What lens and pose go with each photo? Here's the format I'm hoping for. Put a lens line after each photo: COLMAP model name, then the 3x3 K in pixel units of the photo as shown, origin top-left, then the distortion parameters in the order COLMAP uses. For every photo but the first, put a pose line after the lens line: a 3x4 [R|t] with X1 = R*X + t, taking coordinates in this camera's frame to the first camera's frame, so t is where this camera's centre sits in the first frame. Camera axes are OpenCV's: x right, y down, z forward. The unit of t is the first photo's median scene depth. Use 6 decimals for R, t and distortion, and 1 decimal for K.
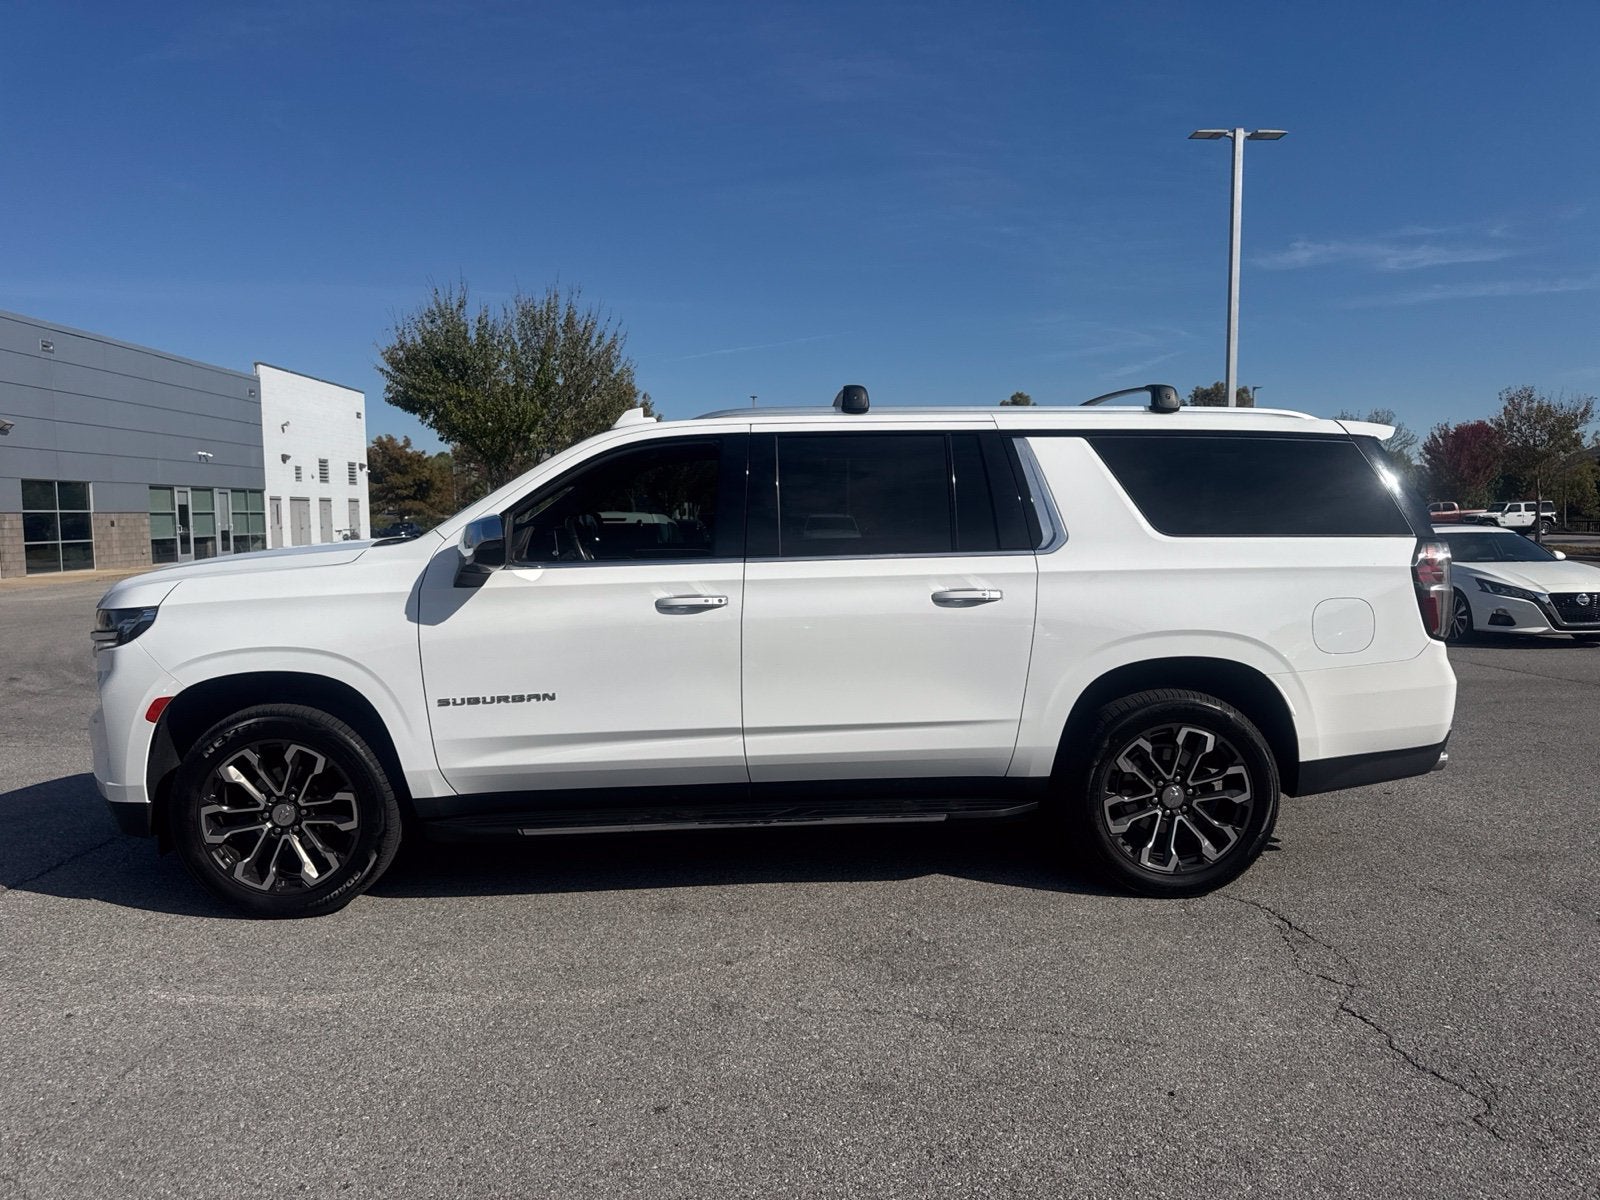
lens RADIAL K [[1179.2, 0, 796.9], [0, 1179.2, 647.7], [0, 0, 1]] dist [0.024281, -0.000180]
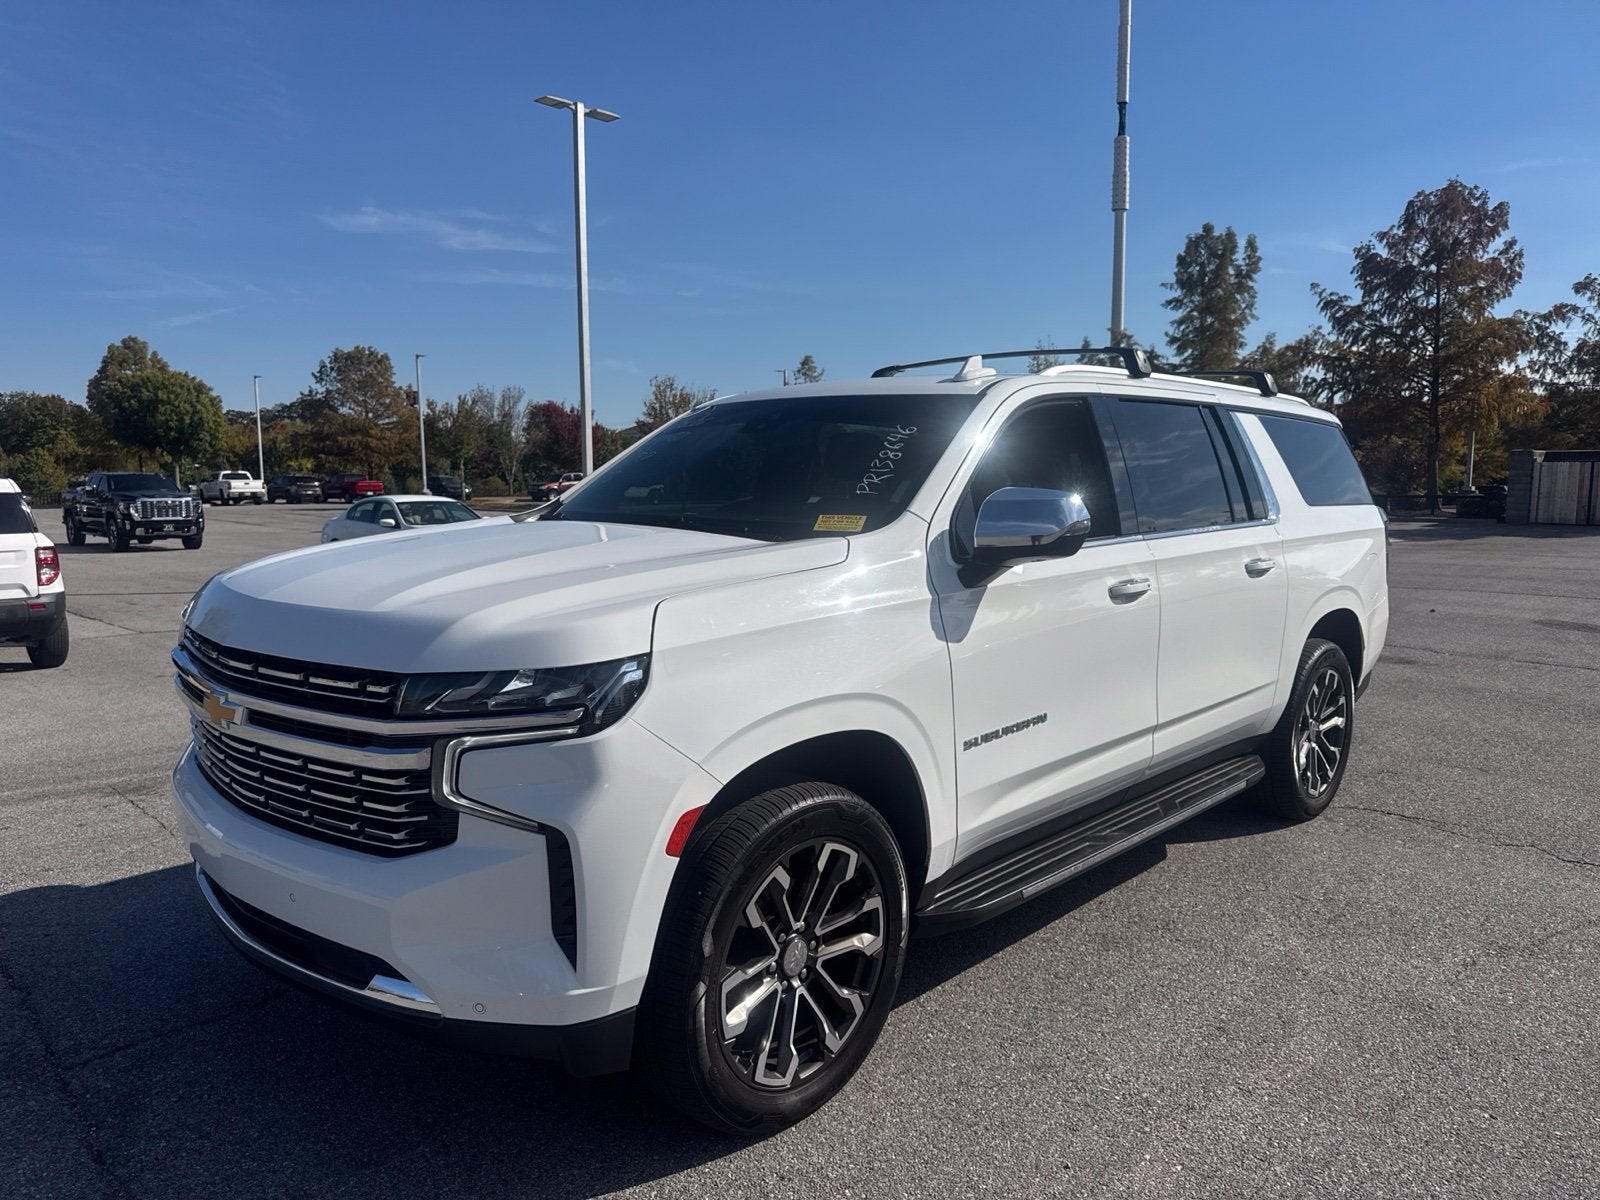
lens RADIAL K [[1219.9, 0, 800.0], [0, 1219.9, 600.0], [0, 0, 1]] dist [0.007181, 0.000849]
pose [[0.703674, -0.071017, 0.706965, -0.903447], [0.081281, 0.996506, 0.019200, -0.067224], [-0.705859, 0.043952, 0.706988, 0.522567]]
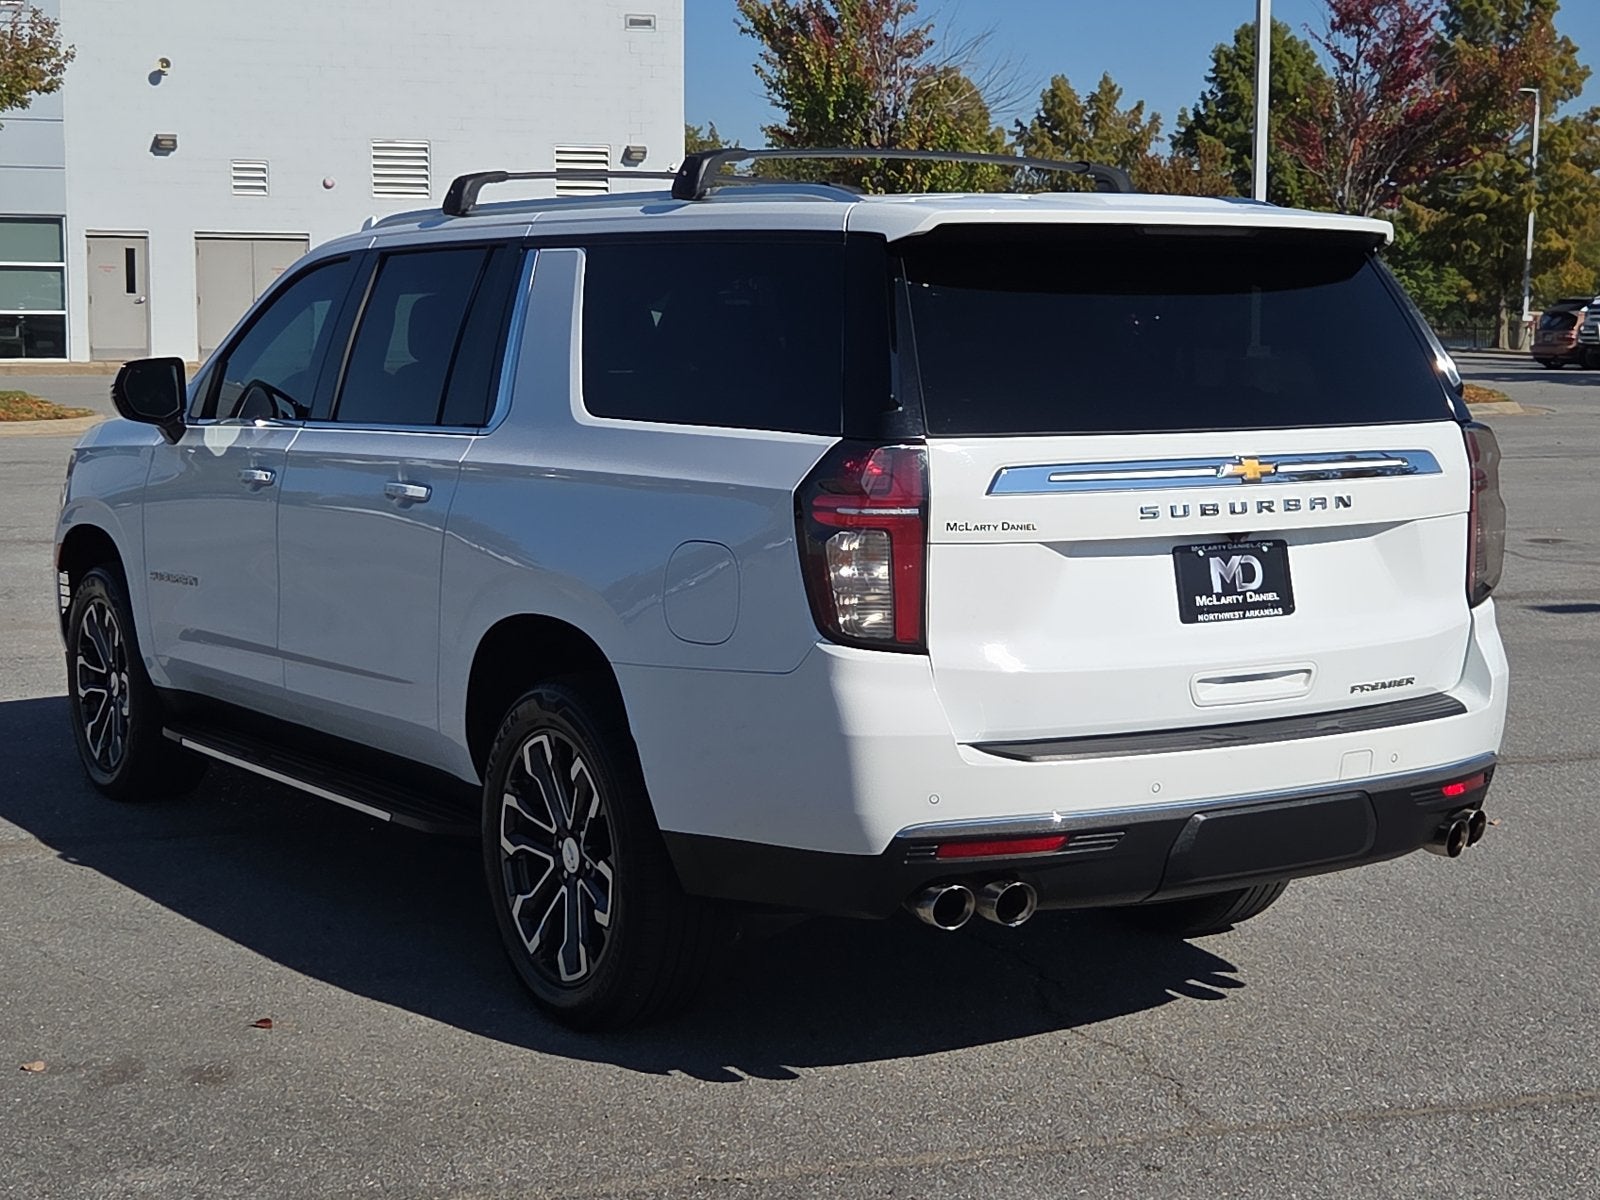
lens RADIAL K [[2827.5, 0, 800.0], [0, 2827.5, 600.0], [0, 0, 1]] dist [-0.116496, 0.039073]
pose [[0.500295, 0.092433, -0.860907, 1.600275], [-0.107788, 0.993200, 0.043998, -0.076665], [0.859119, 0.070783, 0.506856, 0.394724]]
